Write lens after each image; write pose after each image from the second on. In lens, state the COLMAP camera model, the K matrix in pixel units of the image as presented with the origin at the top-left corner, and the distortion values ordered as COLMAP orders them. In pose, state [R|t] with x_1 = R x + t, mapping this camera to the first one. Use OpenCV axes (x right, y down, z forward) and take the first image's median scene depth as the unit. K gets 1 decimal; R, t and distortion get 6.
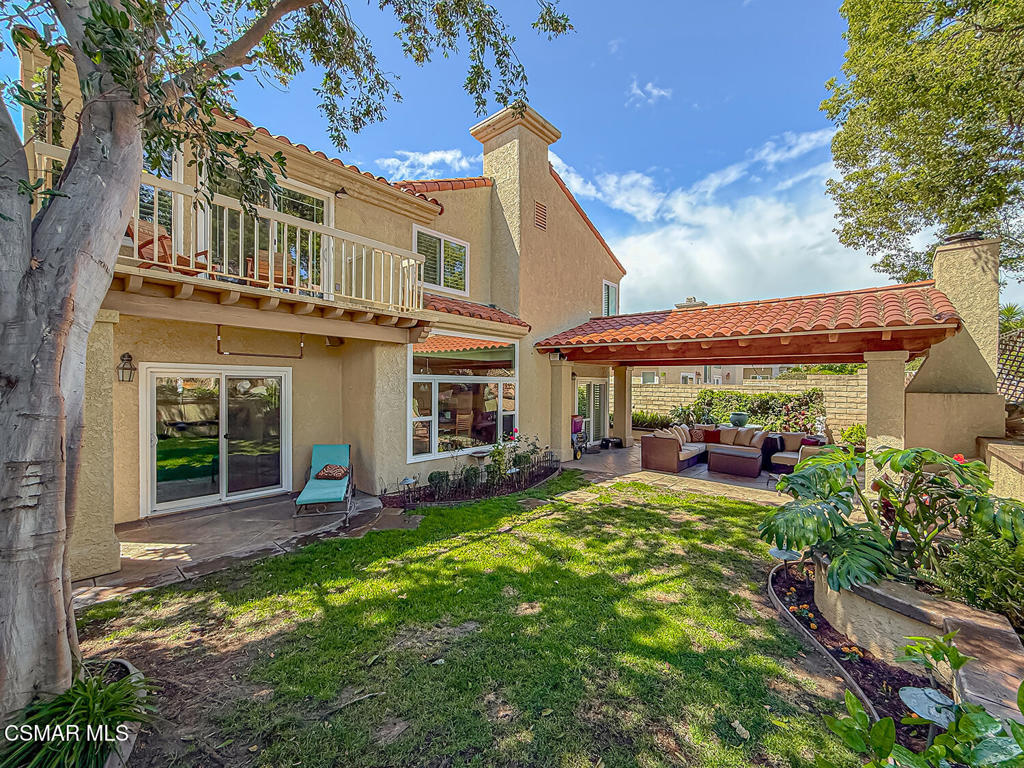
lens RADIAL K [[416.7, 0, 508.5], [0, 416.7, 387.8], [0, 0, 1]] dist [-0.013518, -0.000097]
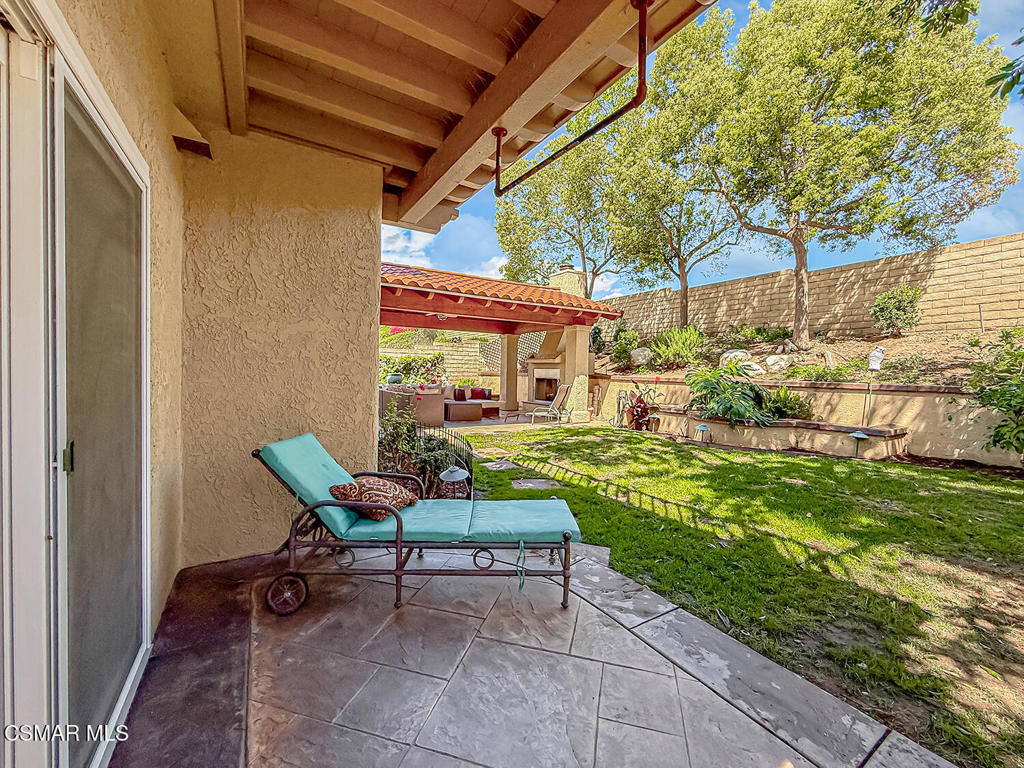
lens RADIAL K [[416.7, 0, 511.6], [0, 416.7, 378.8], [0, 0, 1]] dist [-0.013518, -0.000097]
pose [[0.270030, -0.025227, 0.962521, -1.178409], [-0.005382, 0.999602, 0.027709, 0.121824], [-0.962837, -0.012662, 0.269787, 1.187791]]
